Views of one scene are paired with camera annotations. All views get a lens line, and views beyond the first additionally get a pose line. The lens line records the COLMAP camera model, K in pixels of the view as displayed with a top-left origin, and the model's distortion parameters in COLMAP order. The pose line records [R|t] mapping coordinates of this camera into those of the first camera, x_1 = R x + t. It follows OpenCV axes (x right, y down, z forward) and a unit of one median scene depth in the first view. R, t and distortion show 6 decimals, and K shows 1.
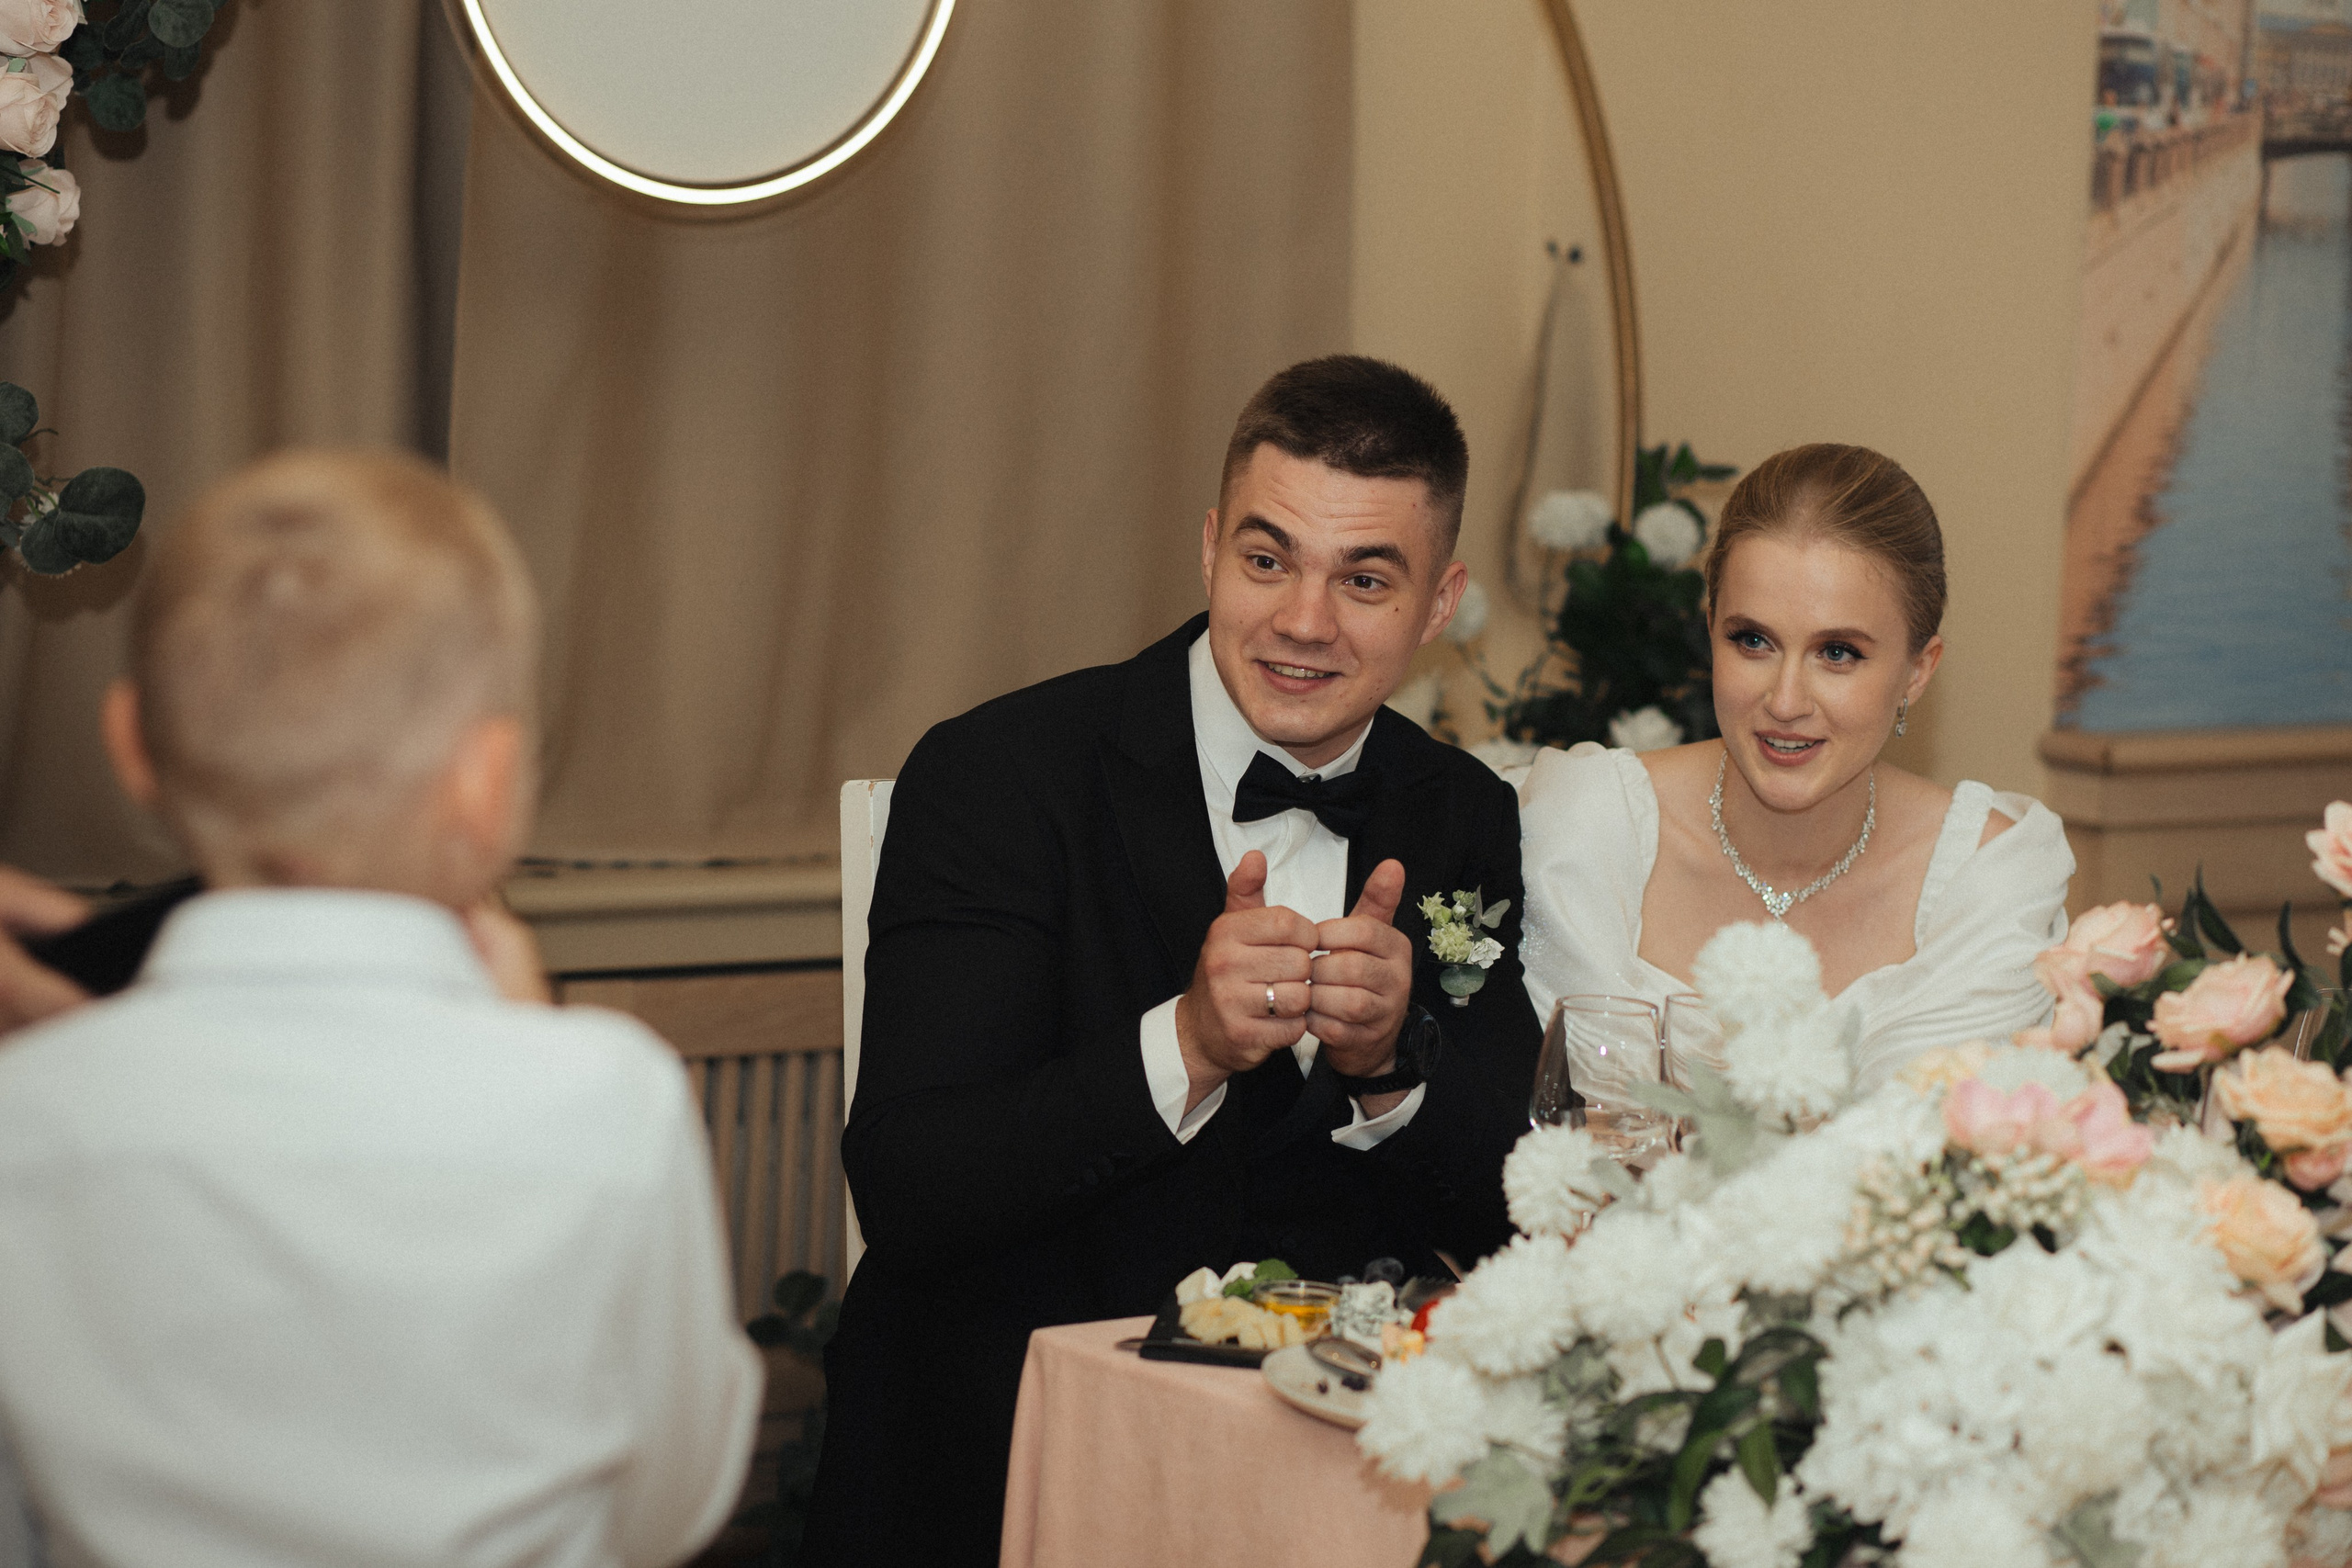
lens RADIAL K [[5514.7, 0, 1183.5], [0, 5514.7, 774.3], [0, 0, 1]] dist [-0.066716, 0.000000]
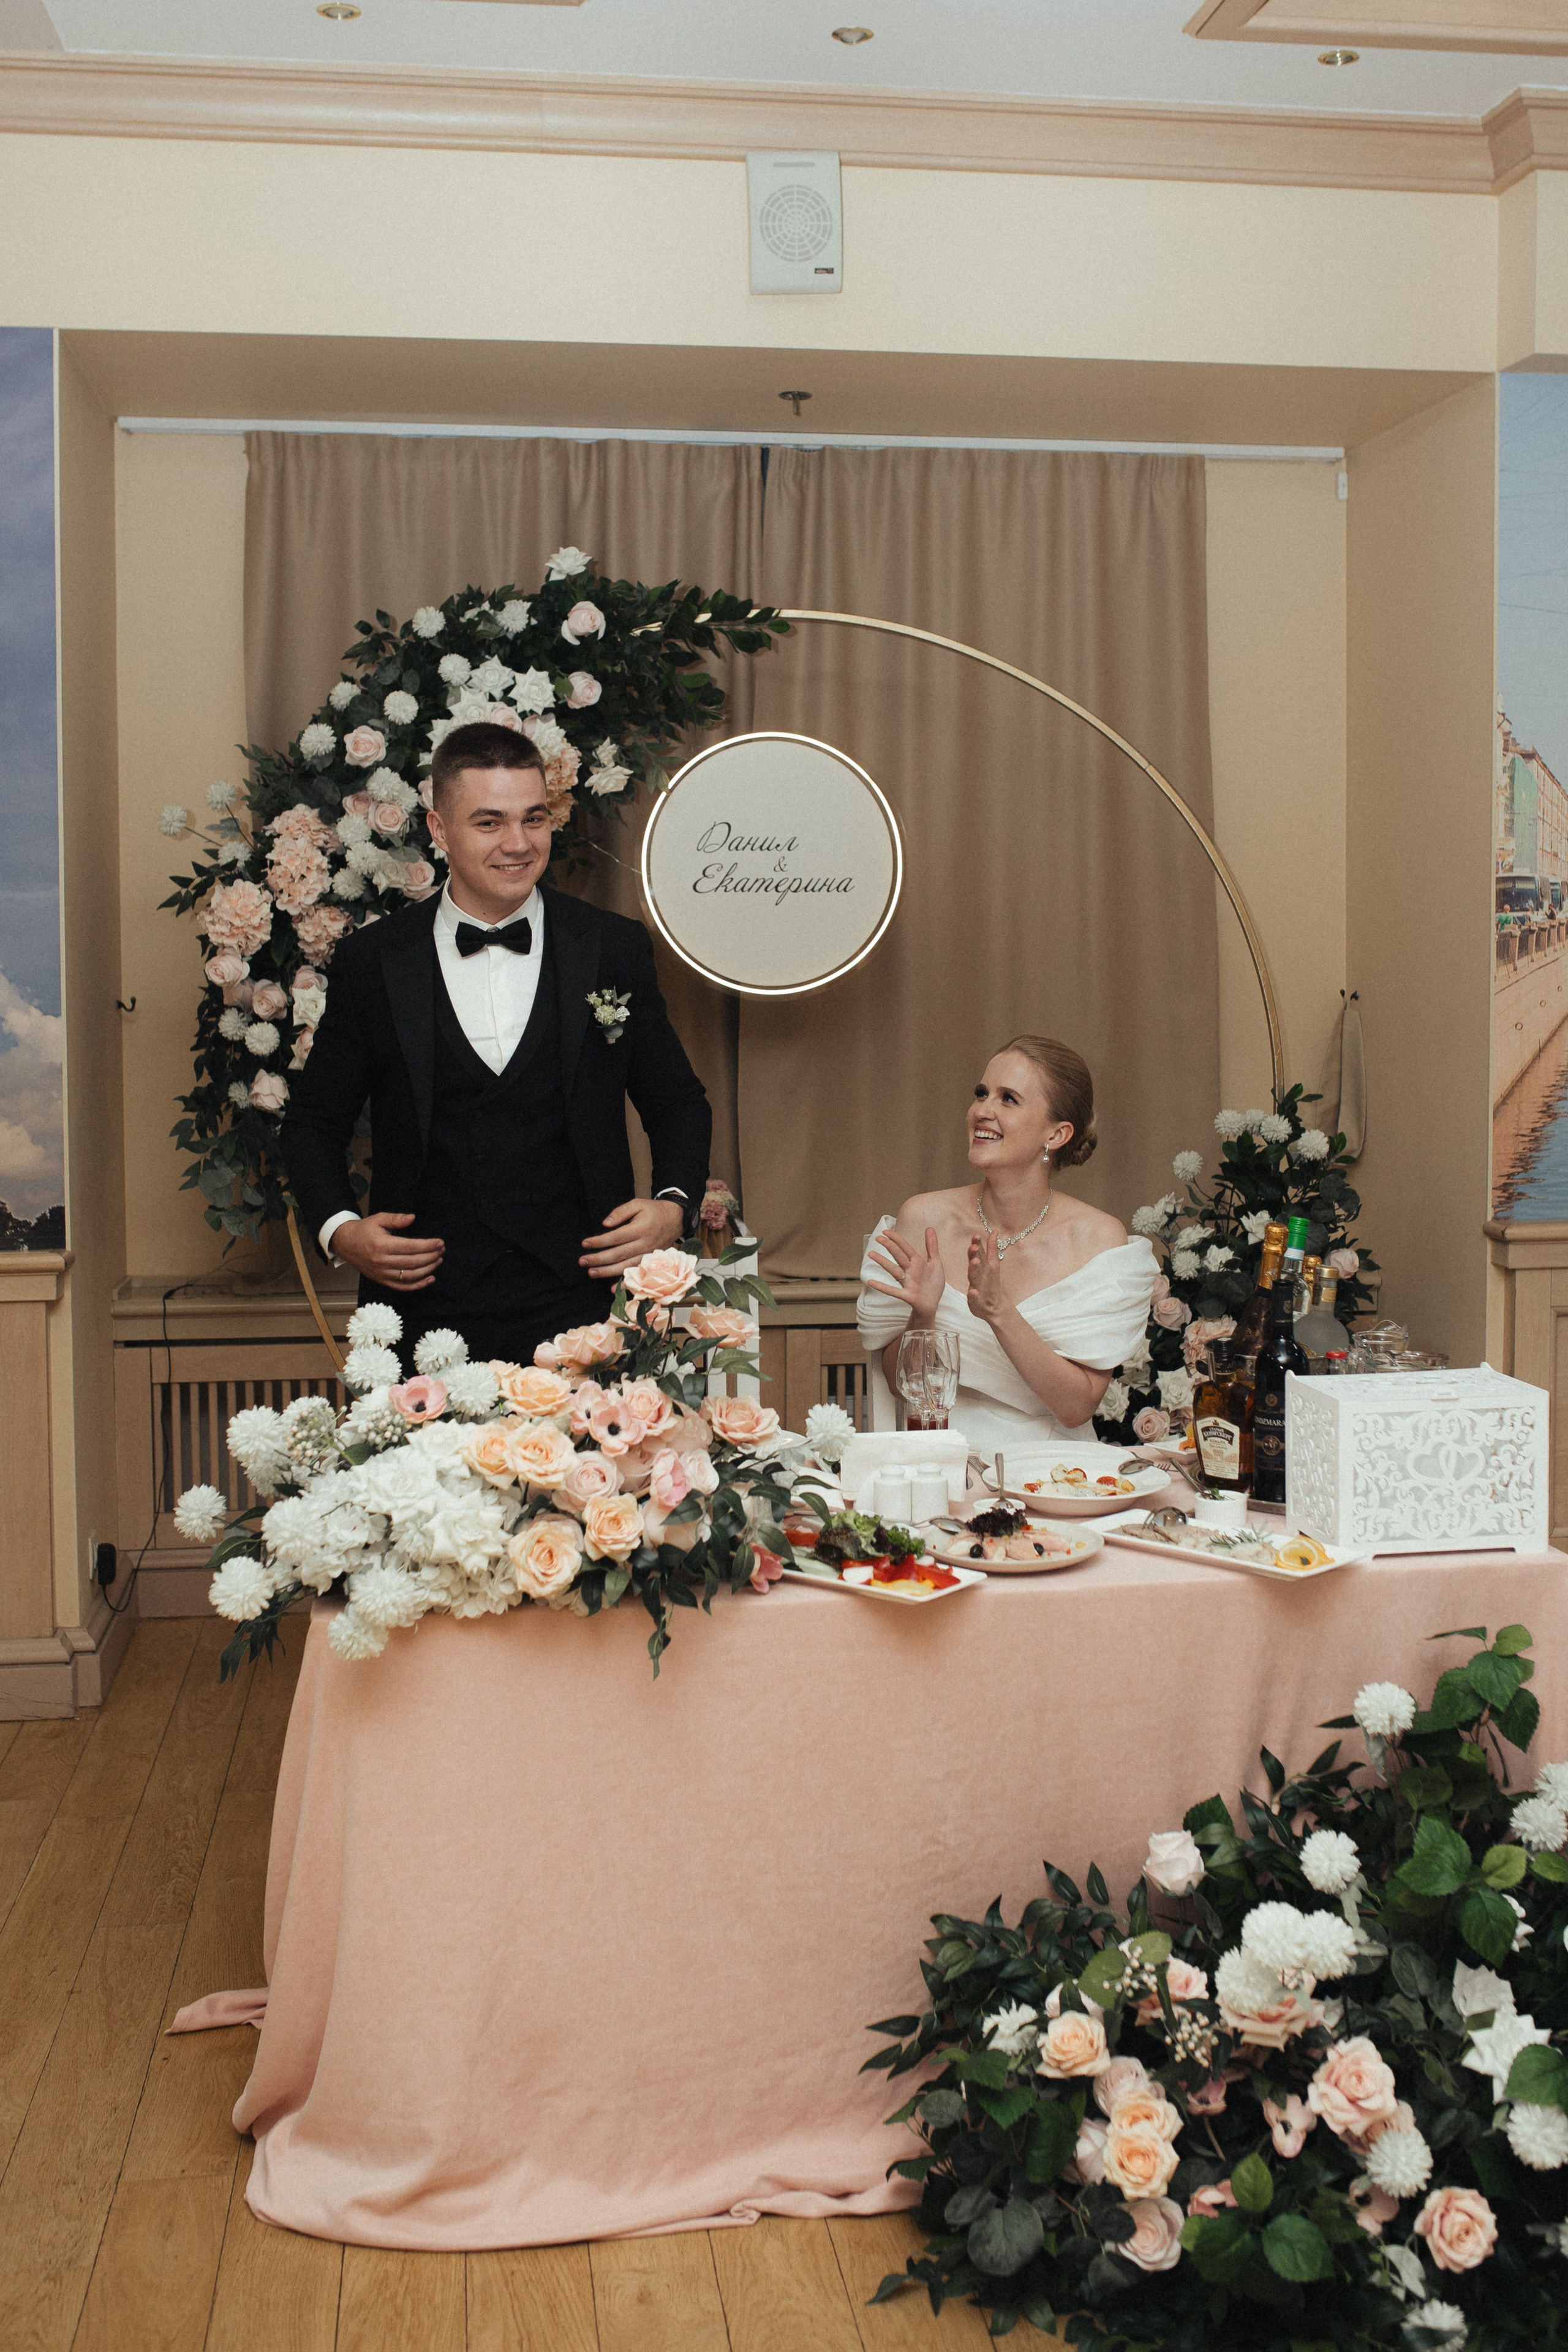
lens RADIAL K [[2348.7, 0, 827.6], [0, 2348.7, 1075.9], [0, 0, 1]] dist [-0.020024, 0.000000]
pose [[0.864500, -0.029302, -0.501777, 0.378068], [-0.004225, 0.997840, -0.065550, -0.003487], [0.502615, 0.058788, 0.862510, 0.130663]]
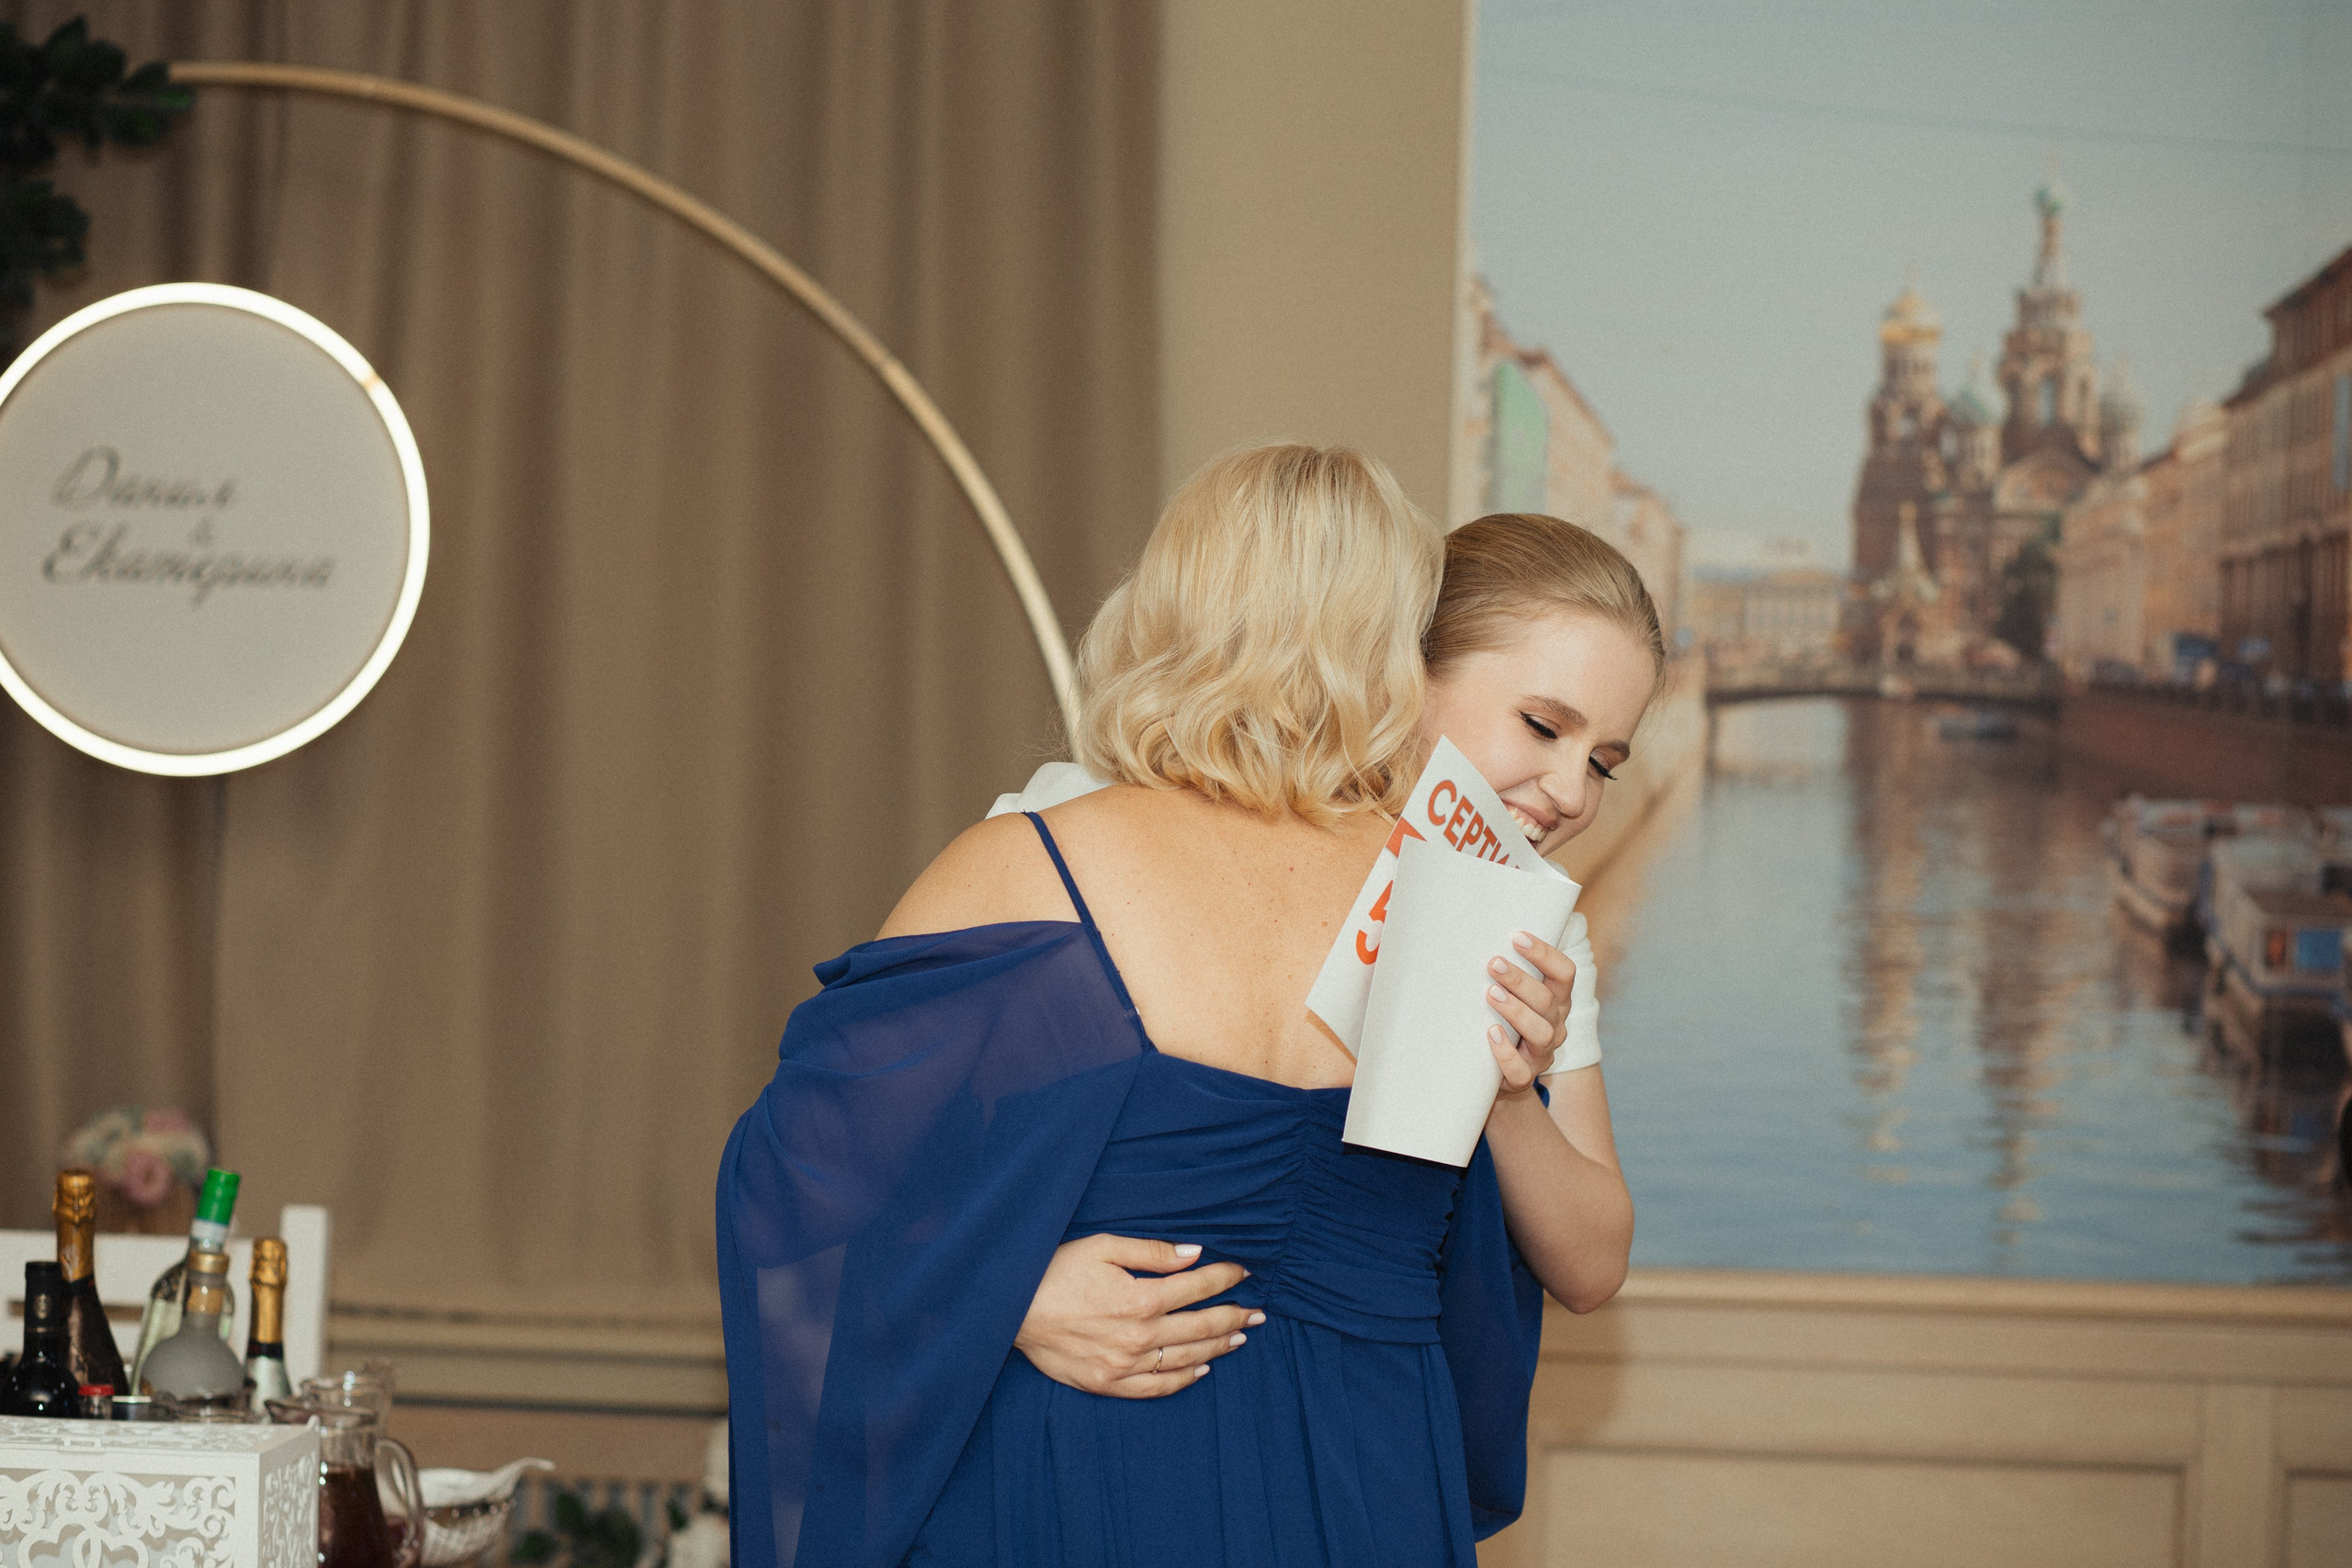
lens RADIAL K [[5514.7, 0, 1169.9], [0, 5514.7, 780.3], [0, 0, 1]] dist [-0.066716, 0.000000]
pose [[0.739681, -0.017959, -0.672718, 0.815940], [-0.061663, 0.993630, -0.094327, 0.003480], [0.670127, 0.111254, 0.733861, 0.191143]]
